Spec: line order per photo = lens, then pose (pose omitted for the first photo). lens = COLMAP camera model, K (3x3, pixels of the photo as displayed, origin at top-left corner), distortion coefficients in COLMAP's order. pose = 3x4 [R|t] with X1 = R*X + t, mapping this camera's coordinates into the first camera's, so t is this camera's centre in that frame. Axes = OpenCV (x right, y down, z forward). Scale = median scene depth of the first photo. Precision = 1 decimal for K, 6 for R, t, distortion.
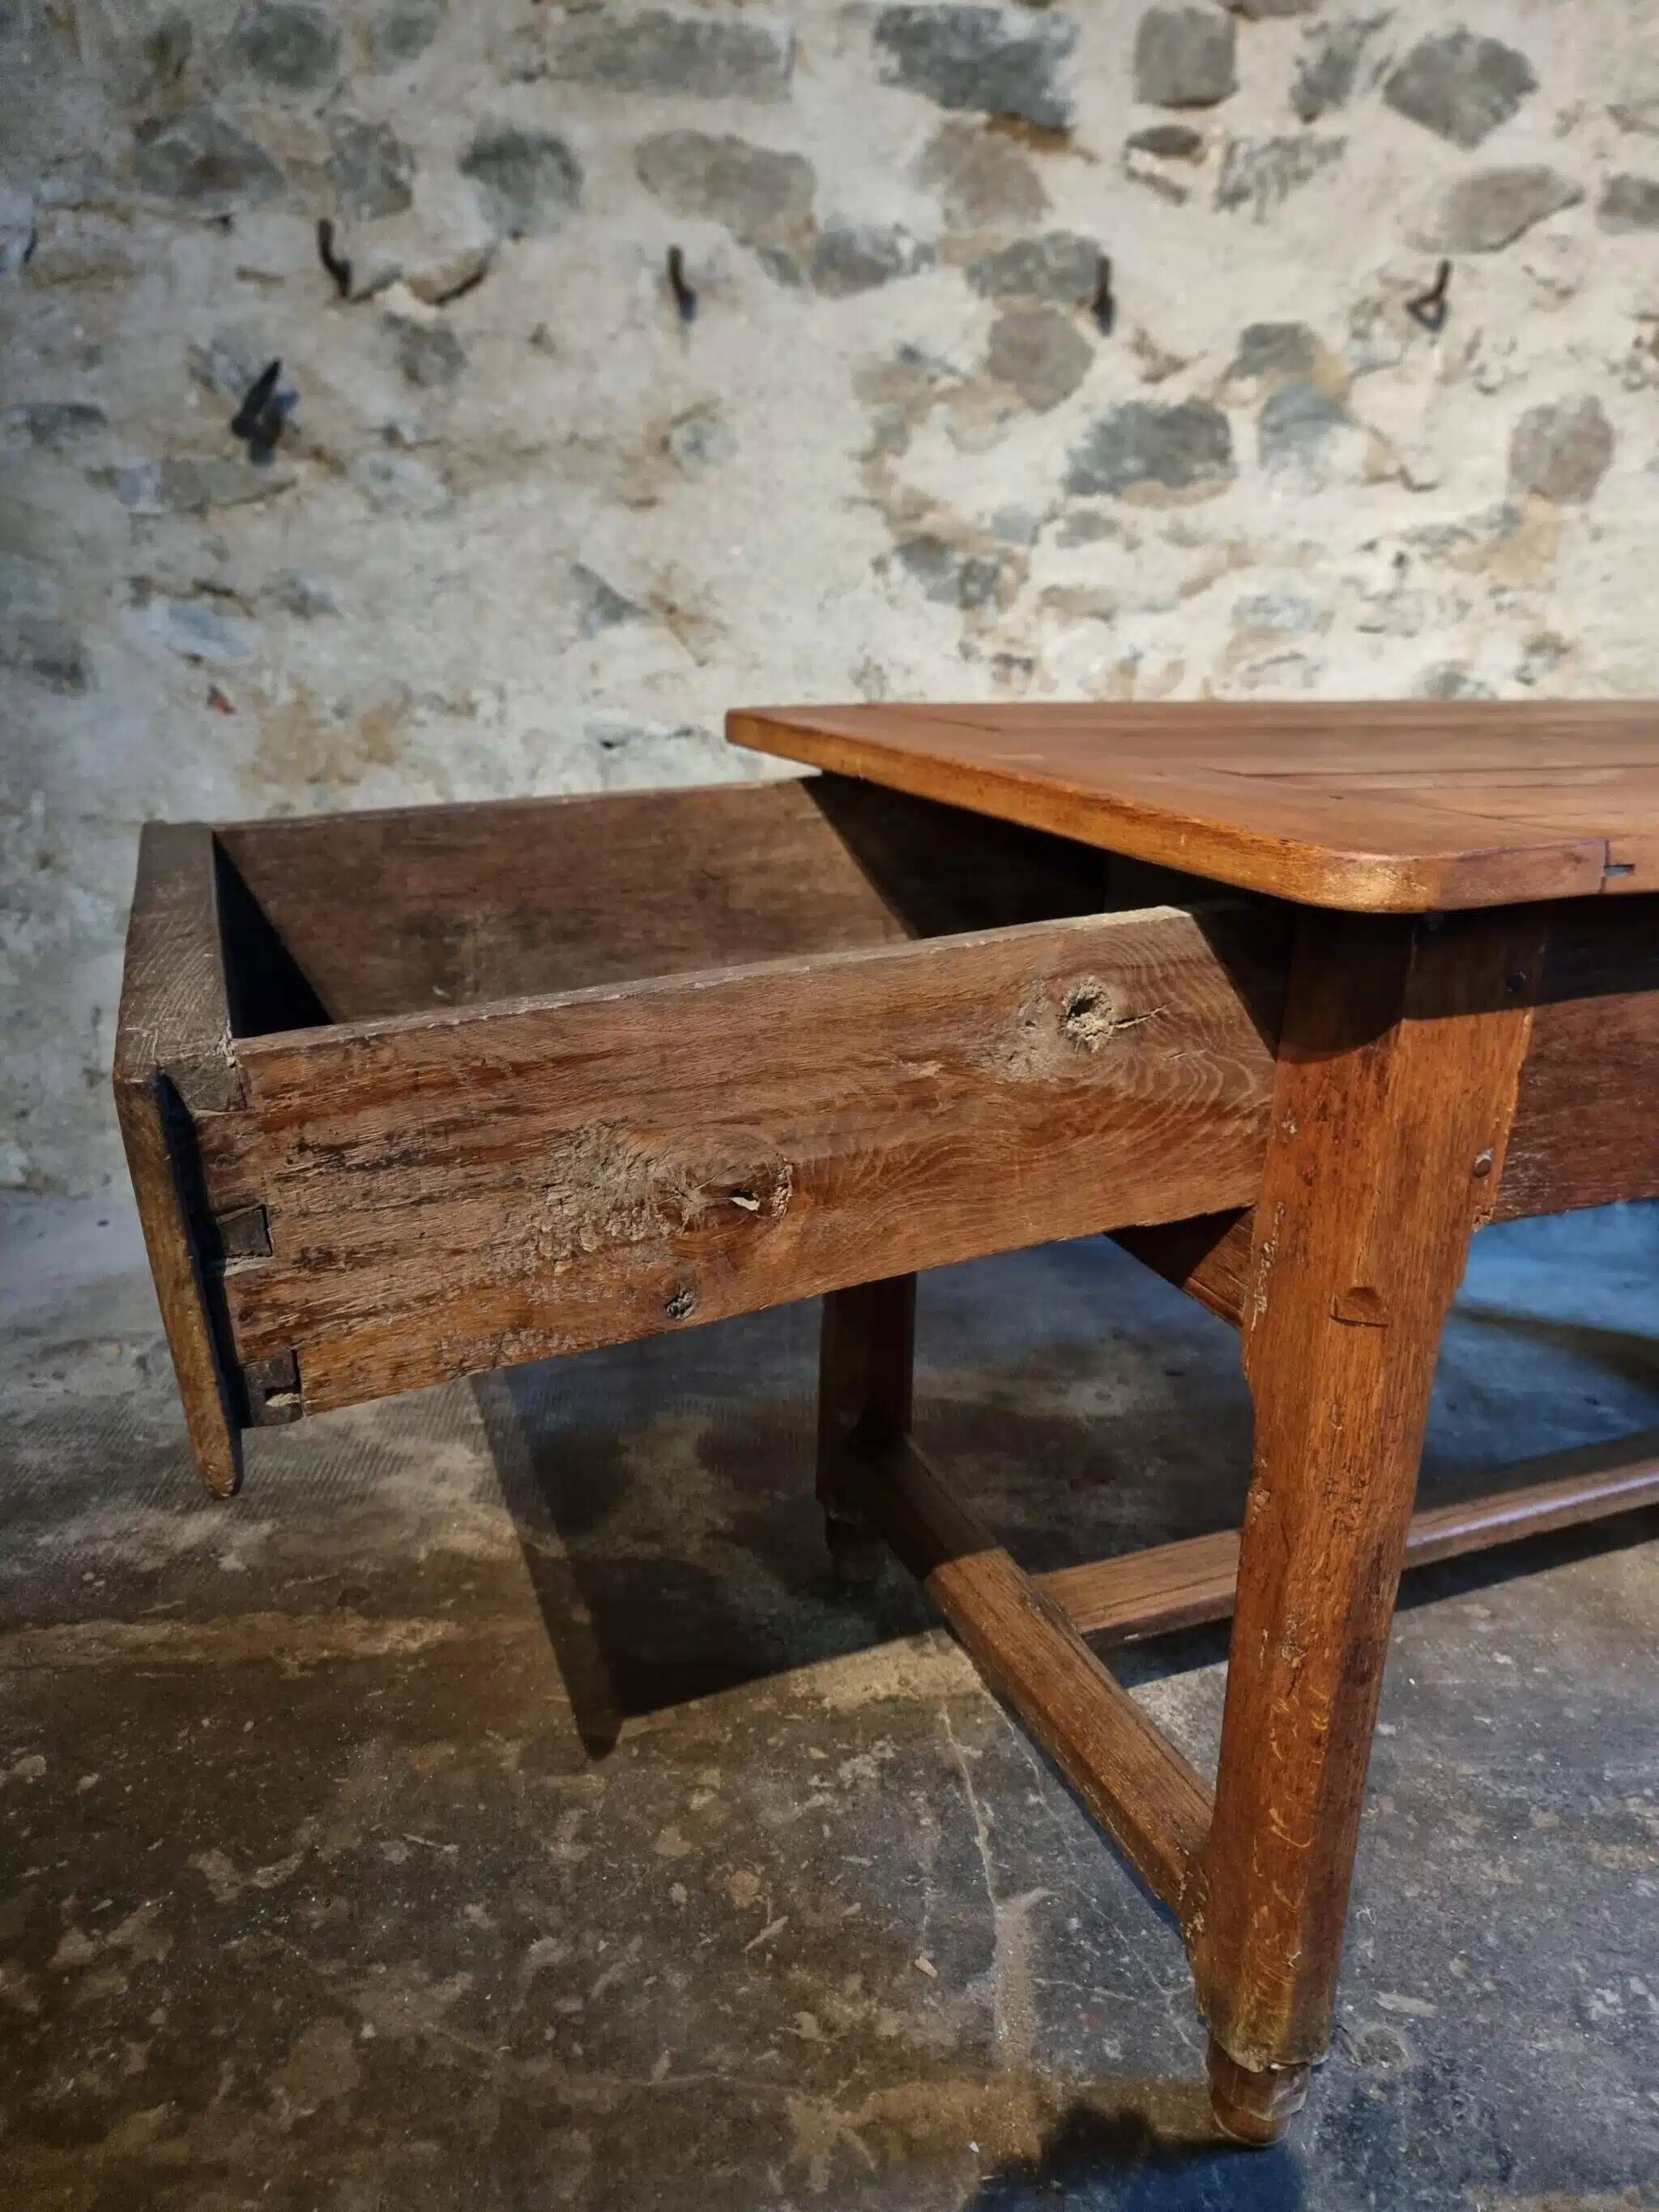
lens RADIAL K [[1544.1, 0, 836.2], [0, 1544.1, 1118.0], [0, 0, 1]] dist [0.049762, -0.053238]
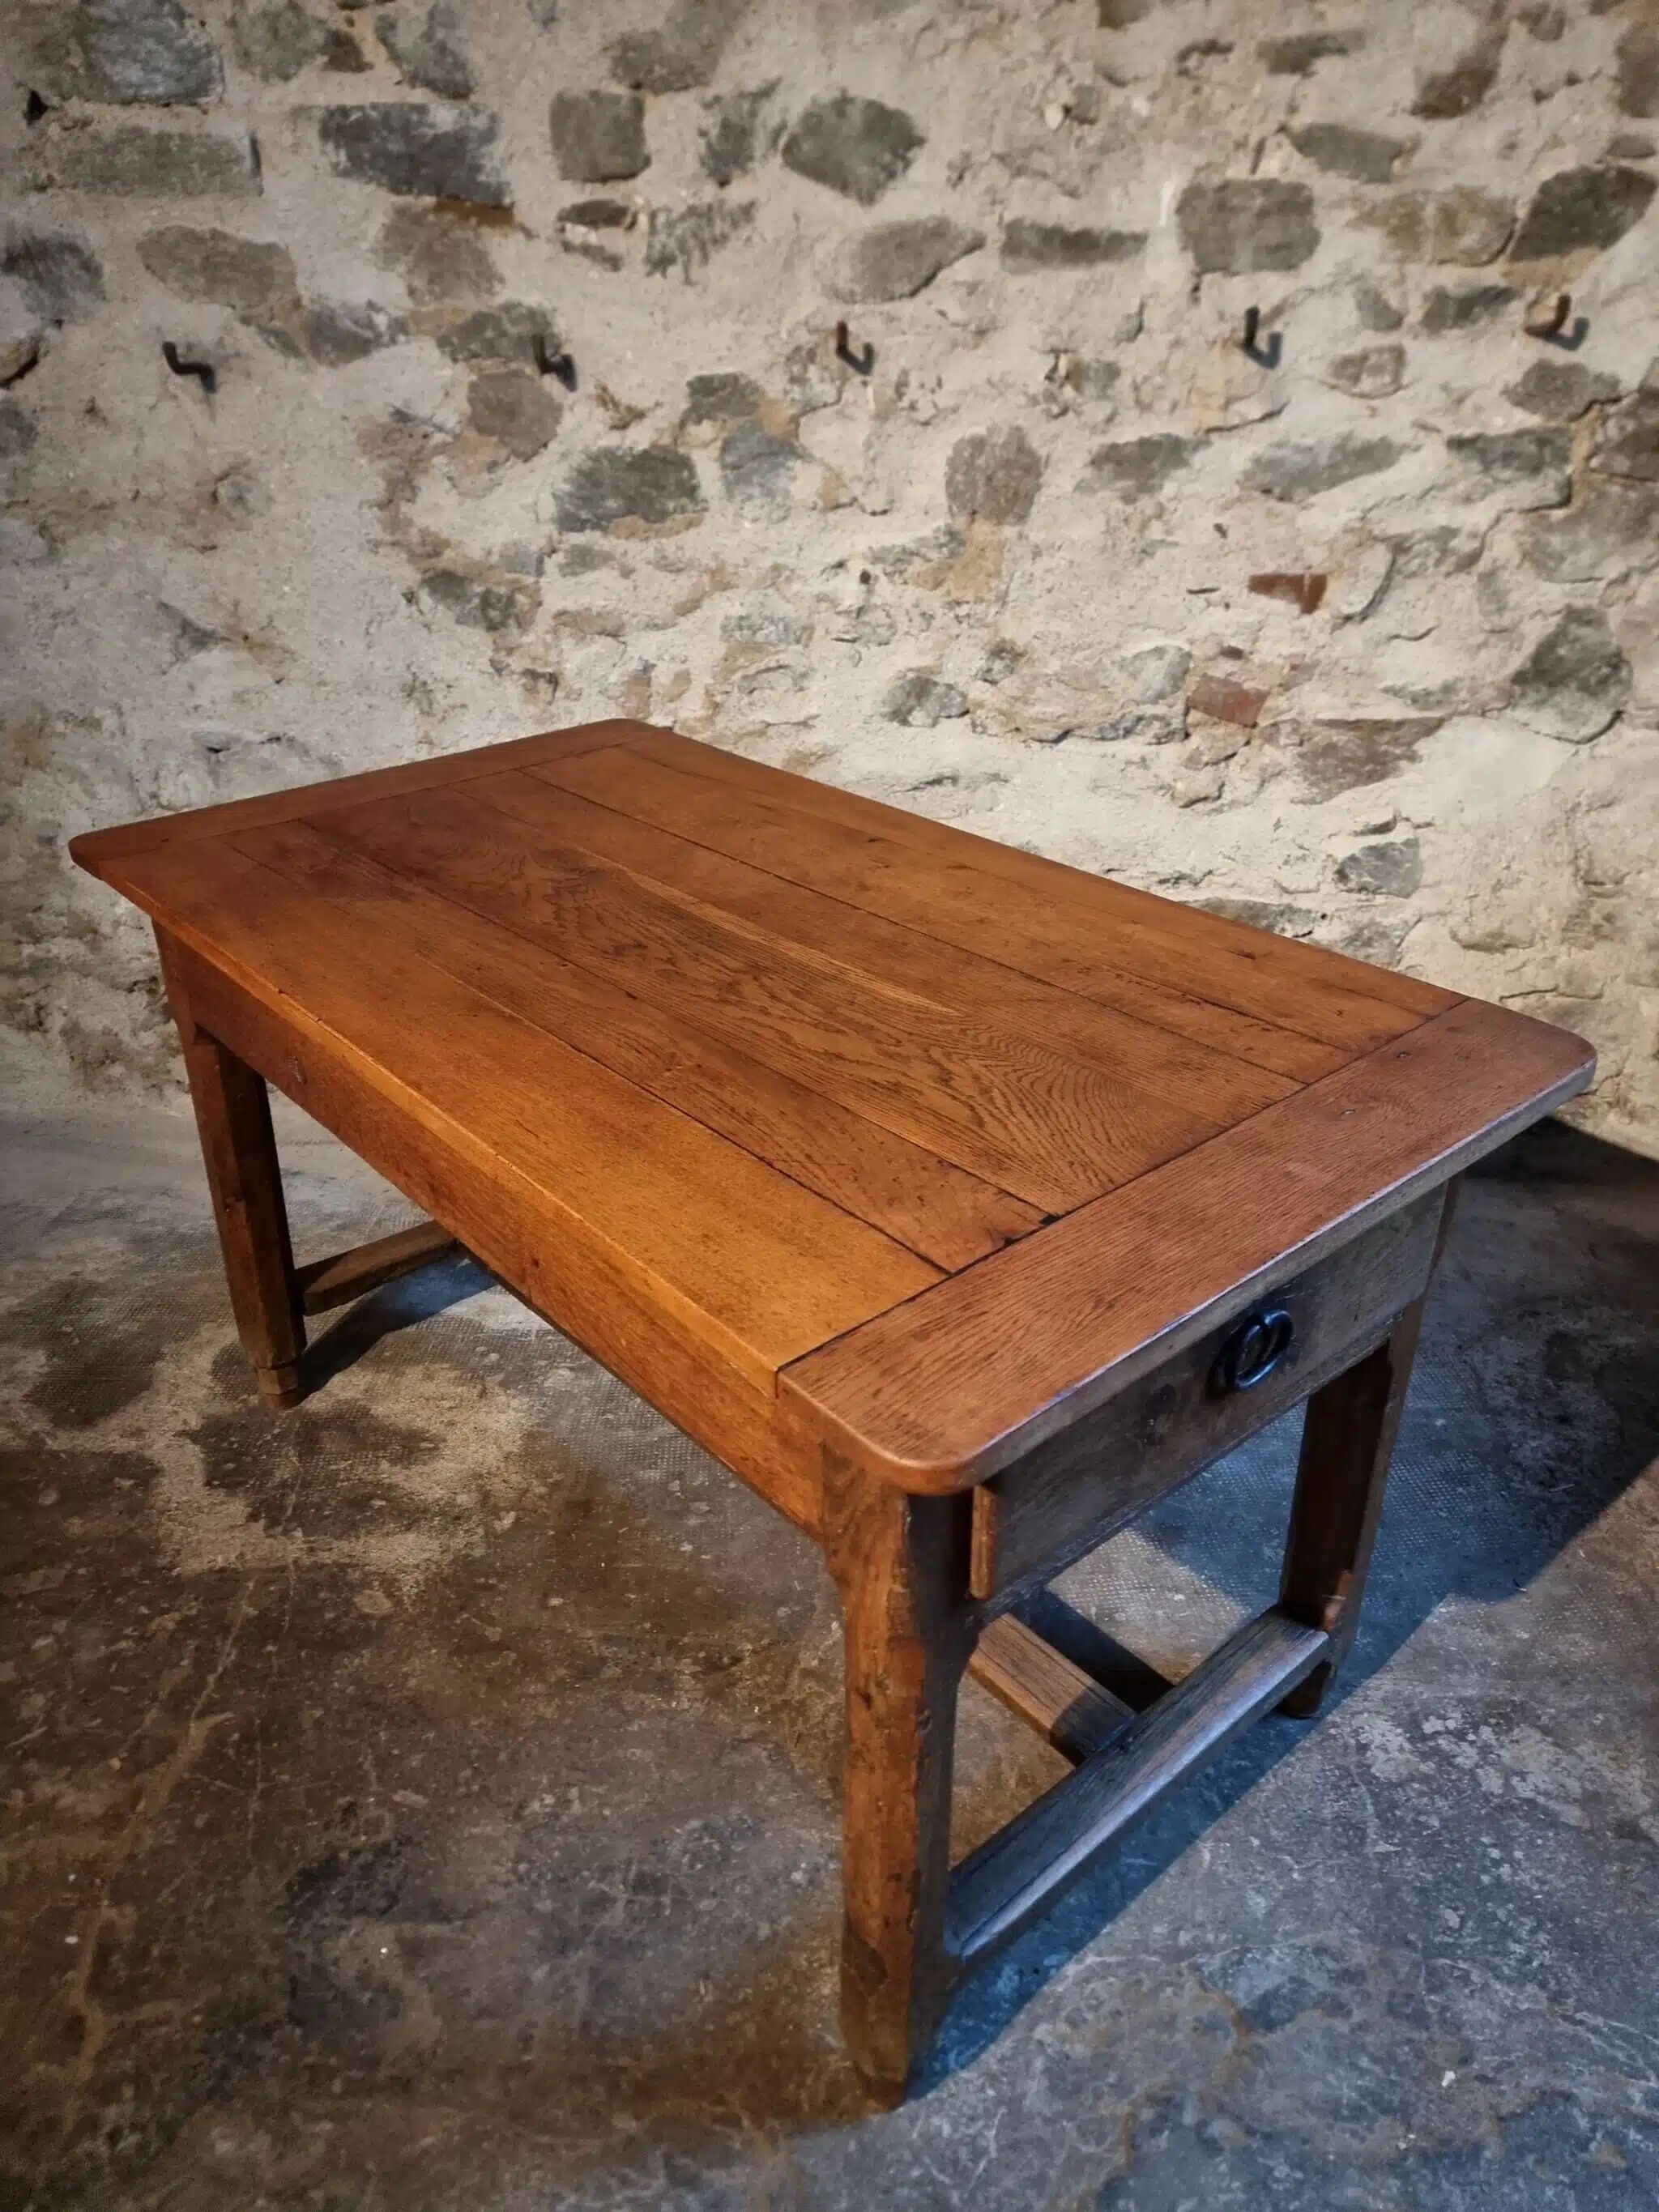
lens RADIAL K [[1528.0, 0, 842.0], [0, 1528.0, 1110.9], [0, 0, 1]] dist [0.061602, -0.058278]
pose [[0.994307, 0.007008, -0.106324, 0.492769], [0.011442, 0.985042, 0.171934, -0.180653], [0.105939, -0.172172, 0.979354, -0.162305]]
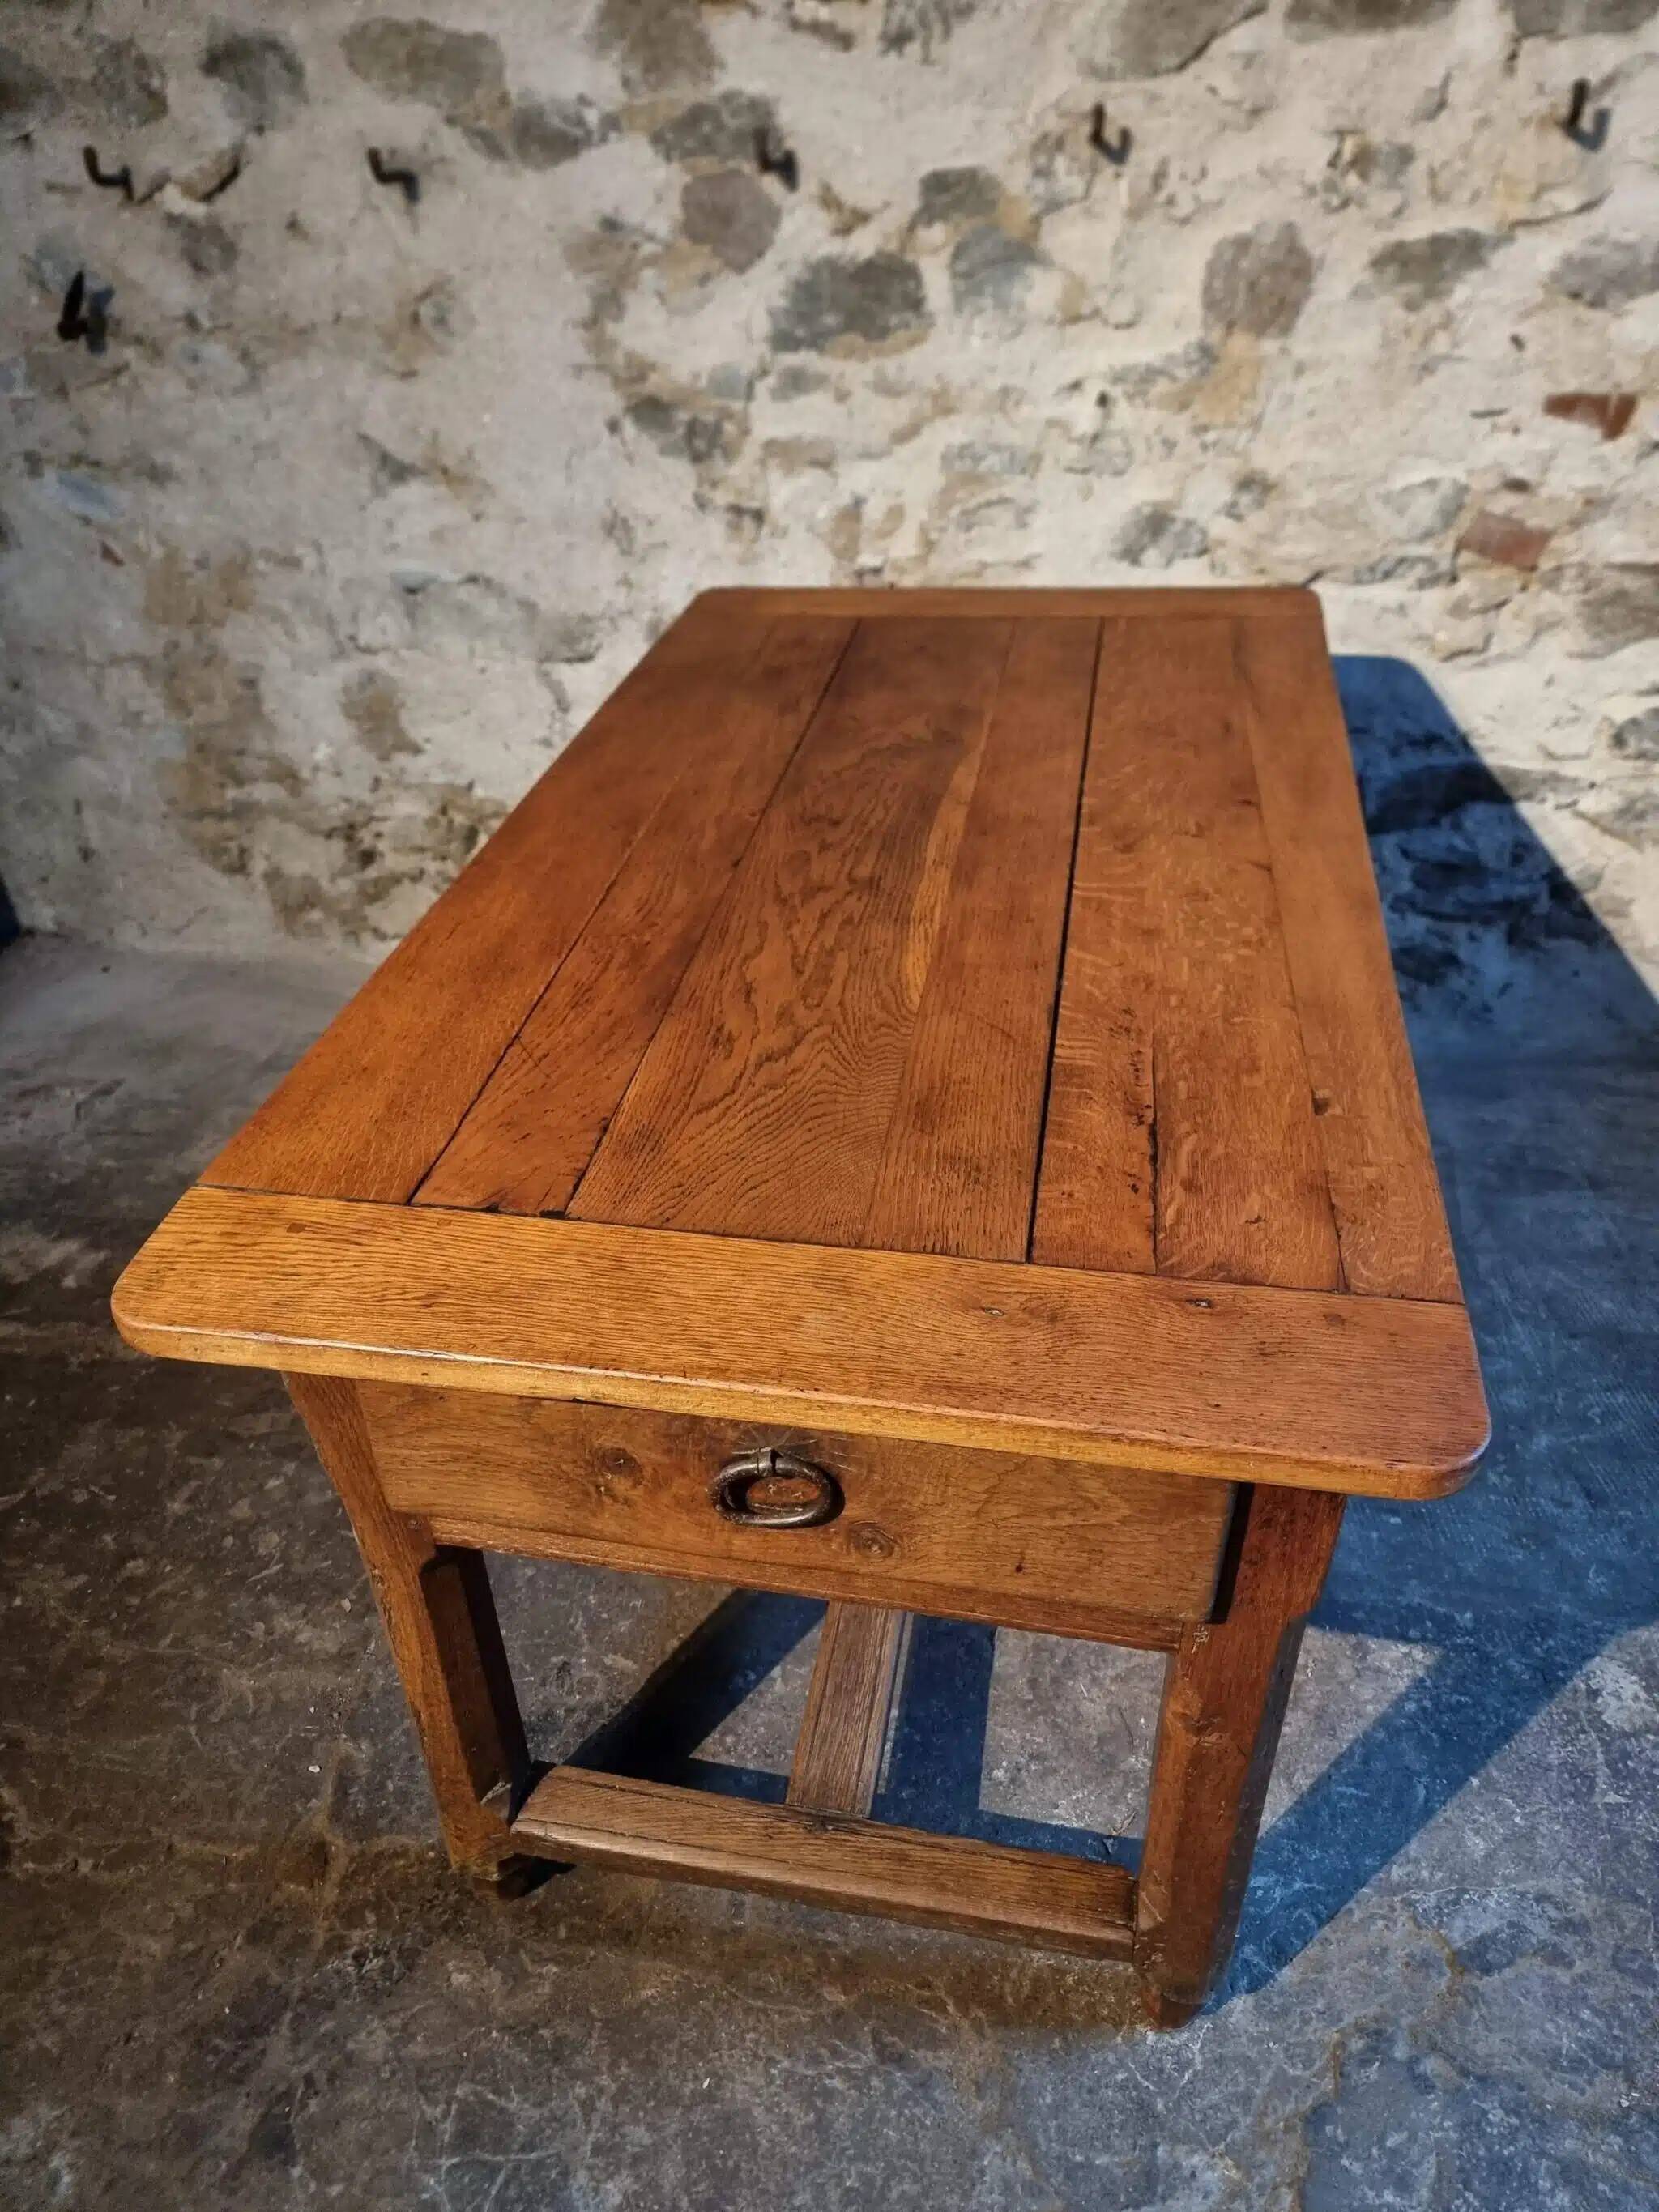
lens RADIAL K [[1541.5, 0, 816.4], [0, 1541.5, 1123.0], [0, 0, 1]] dist [0.049426, -0.049950]
pose [[0.975725, 0.061889, -0.210071, 0.446686], [0.000647, 0.958419, 0.285363, -0.206692], [0.218997, -0.278572, 0.935114, -0.134009]]
